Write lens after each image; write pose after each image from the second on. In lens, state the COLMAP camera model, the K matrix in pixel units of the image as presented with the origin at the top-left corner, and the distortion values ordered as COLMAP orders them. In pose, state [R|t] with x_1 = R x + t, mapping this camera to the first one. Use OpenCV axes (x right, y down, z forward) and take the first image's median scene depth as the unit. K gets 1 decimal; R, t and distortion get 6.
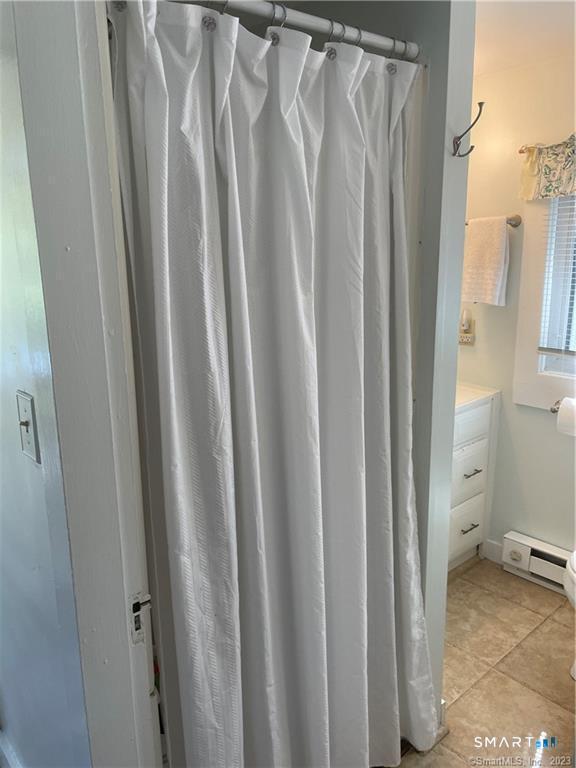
lens RADIAL K [[578.5, 0, 290.4], [0, 578.5, 378.0], [0, 0, 1]] dist [0.081688, -0.106477]
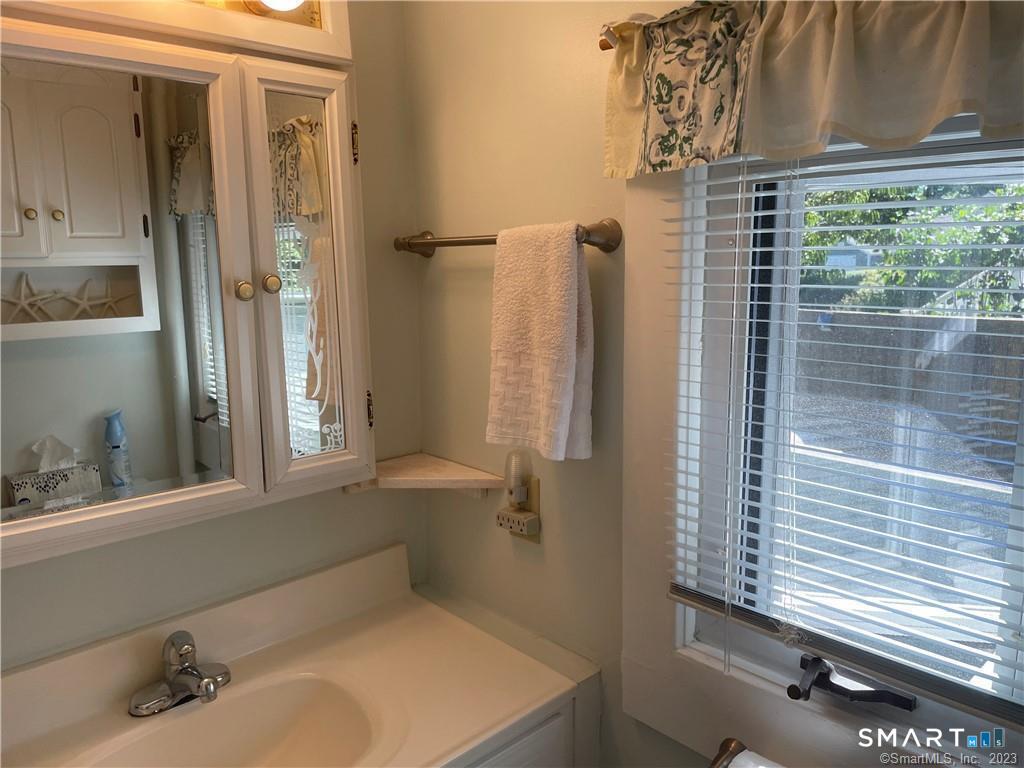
lens RADIAL K [[771.4, 0, 509.8], [0, 771.4, 388.5], [0, 0, 1]] dist [0.081688, -0.106477]
pose [[0.999756, -0.008458, 0.020405, 0.326173], [0.009494, 0.998643, -0.051212, -0.152832], [-0.019944, 0.051393, 0.998479, 0.539399]]
